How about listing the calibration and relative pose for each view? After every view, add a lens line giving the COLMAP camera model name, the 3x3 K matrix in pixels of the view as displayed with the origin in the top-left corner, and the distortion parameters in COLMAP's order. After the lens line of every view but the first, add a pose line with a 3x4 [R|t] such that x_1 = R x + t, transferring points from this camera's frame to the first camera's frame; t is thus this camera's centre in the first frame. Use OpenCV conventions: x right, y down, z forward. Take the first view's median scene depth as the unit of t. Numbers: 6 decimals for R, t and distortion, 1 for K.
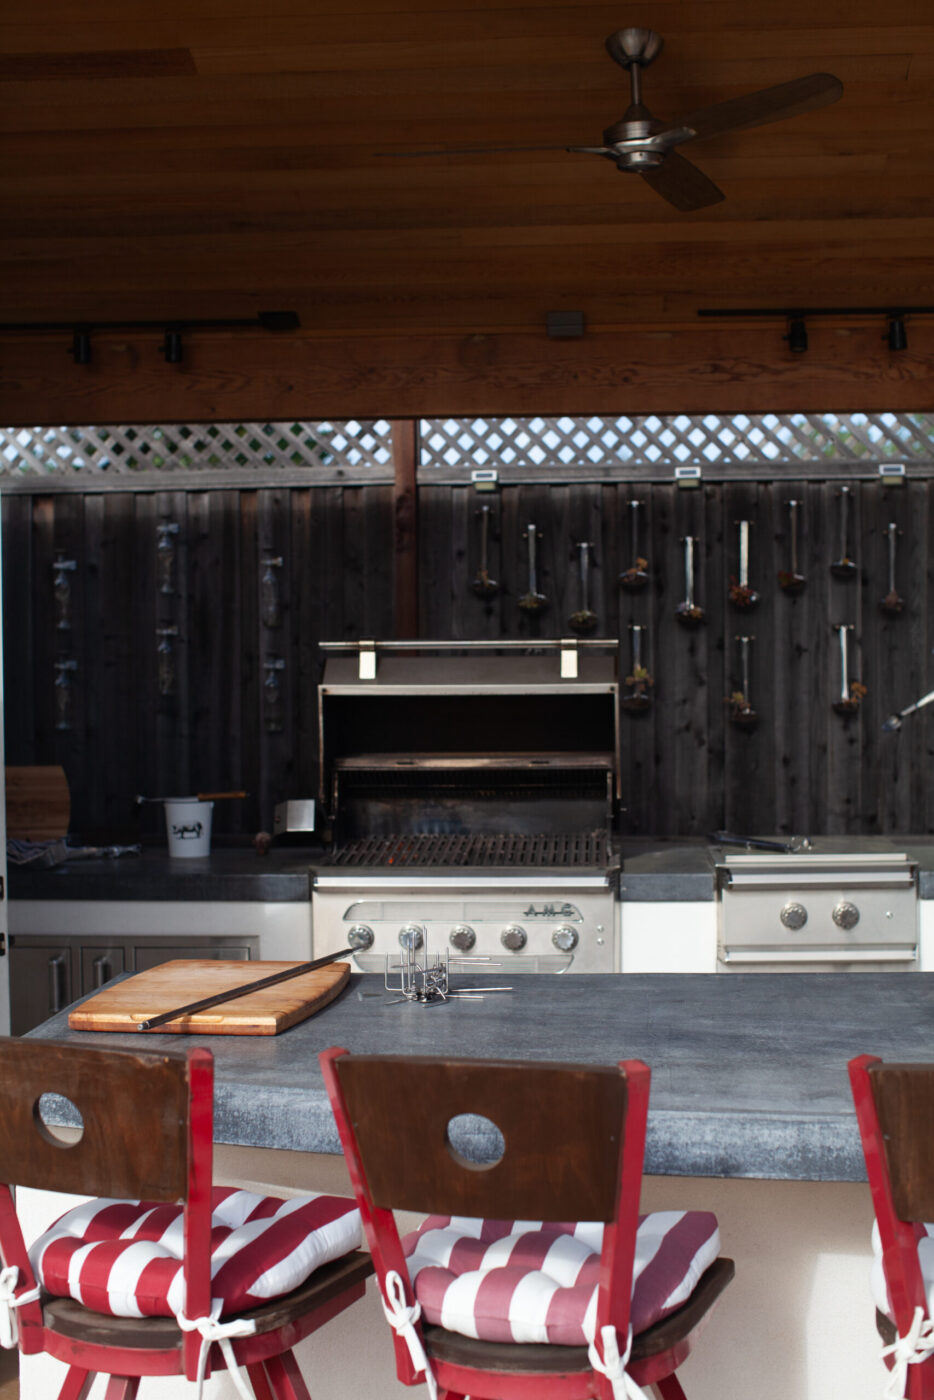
lens RADIAL K [[2030.8, 0, 456.0], [0, 2030.8, 695.6], [0, 0, 1]] dist [-0.109174, 0.000000]
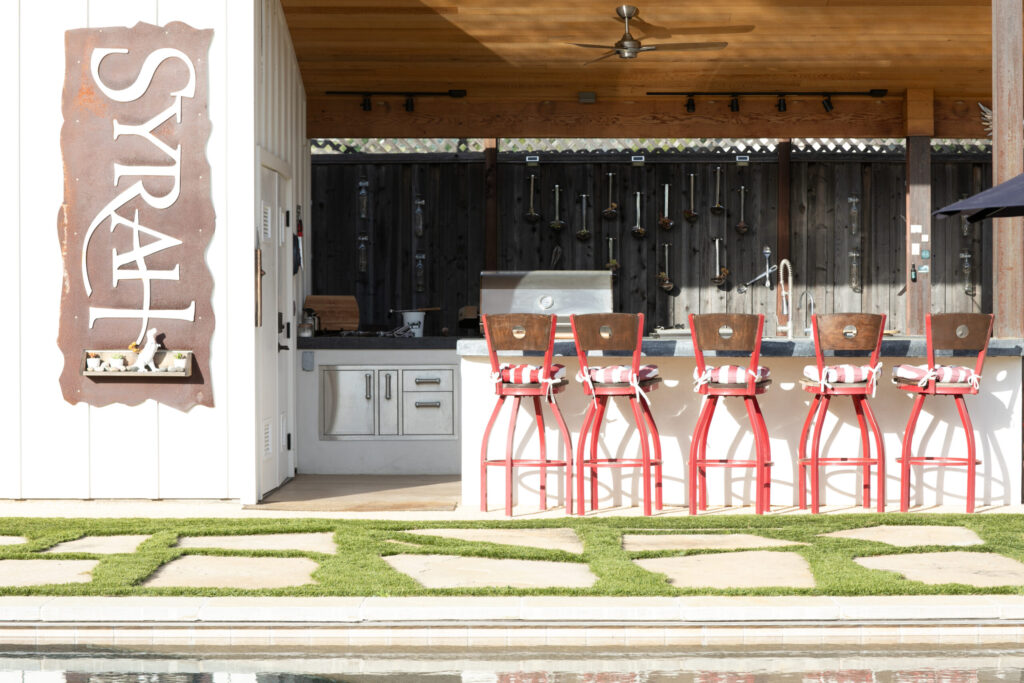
lens RADIAL K [[2398.6, 0, 518.0], [0, 2398.6, 344.2], [0, 0, 1]] dist [-0.125113, 0.000000]
pose [[0.996920, 0.006513, 0.078156, -0.177766], [-0.006070, 0.999964, -0.005898, 0.081452], [-0.078191, 0.005406, 0.996924, -1.274591]]
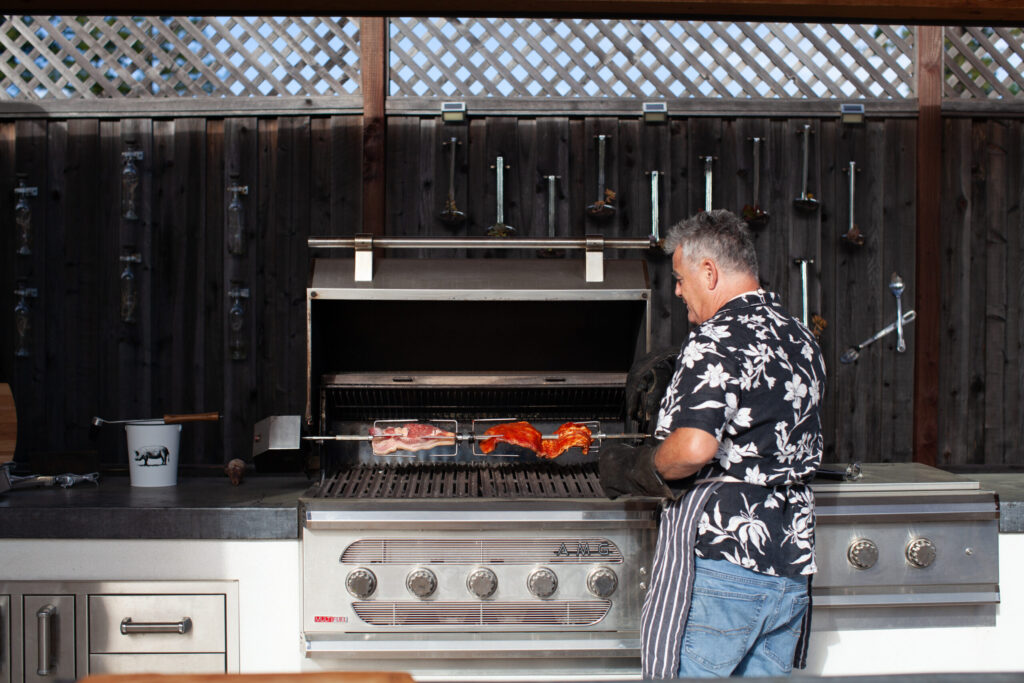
lens RADIAL K [[1485.4, 0, 502.9], [0, 1485.4, 344.5], [0, 0, 1]] dist [-0.109174, 0.000000]
pose [[0.994308, 0.008752, 0.106185, -0.038844], [-0.007031, 0.999838, -0.016570, 0.021654], [-0.106313, 0.015729, 0.994208, 0.272917]]
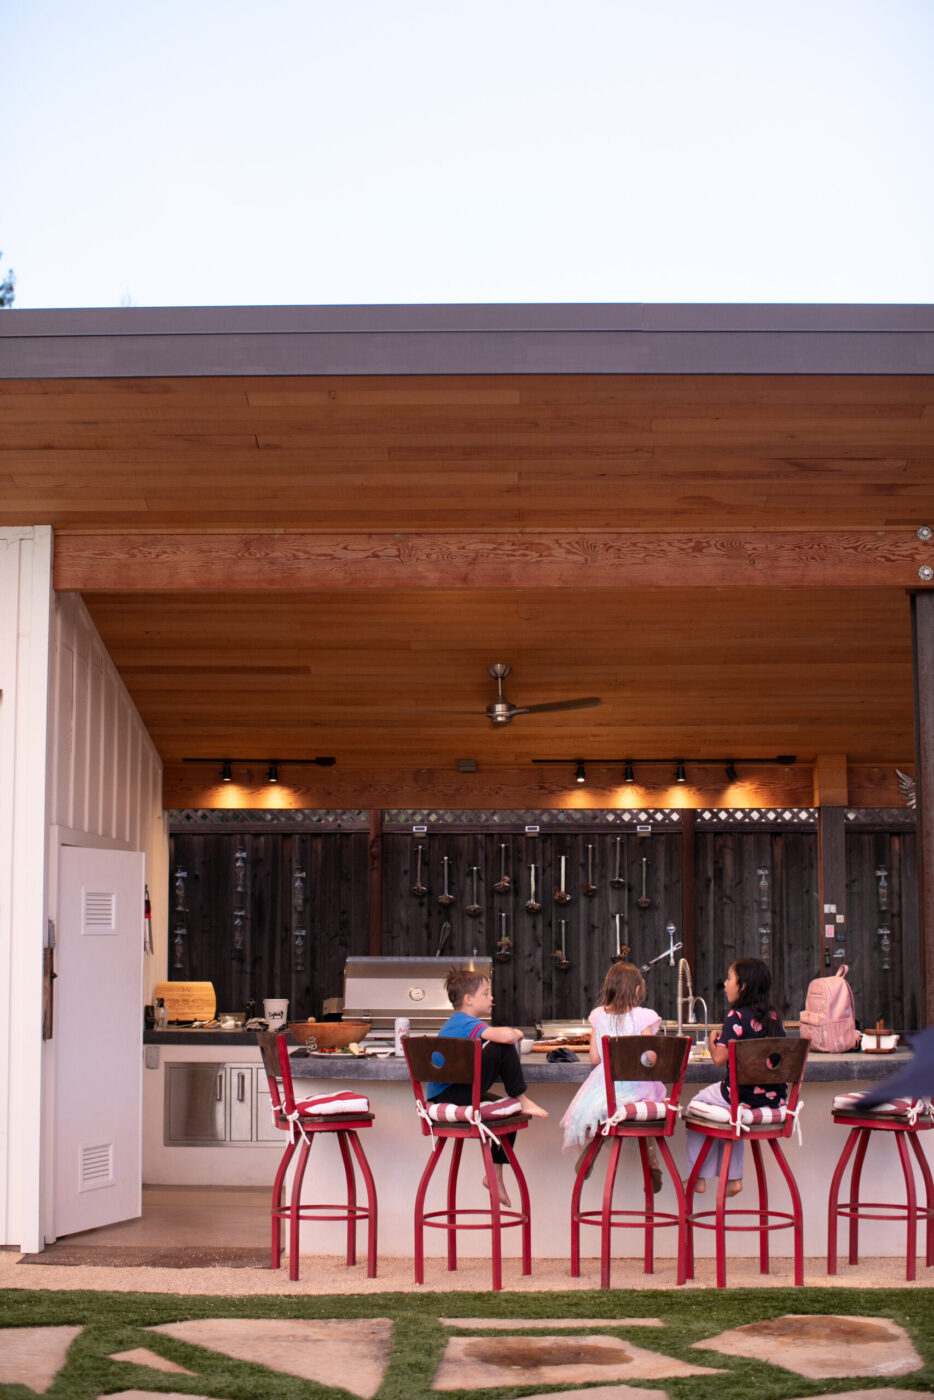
lens RADIAL K [[2028.7, 0, 467.3], [0, 2028.7, 709.9], [0, 0, 1]] dist [-0.126552, 0.000000]
pose [[0.998044, 0.015603, 0.060538, -0.055354], [-0.007736, 0.991733, -0.128083, 0.017501], [-0.062036, 0.127364, 0.989914, -0.809486]]
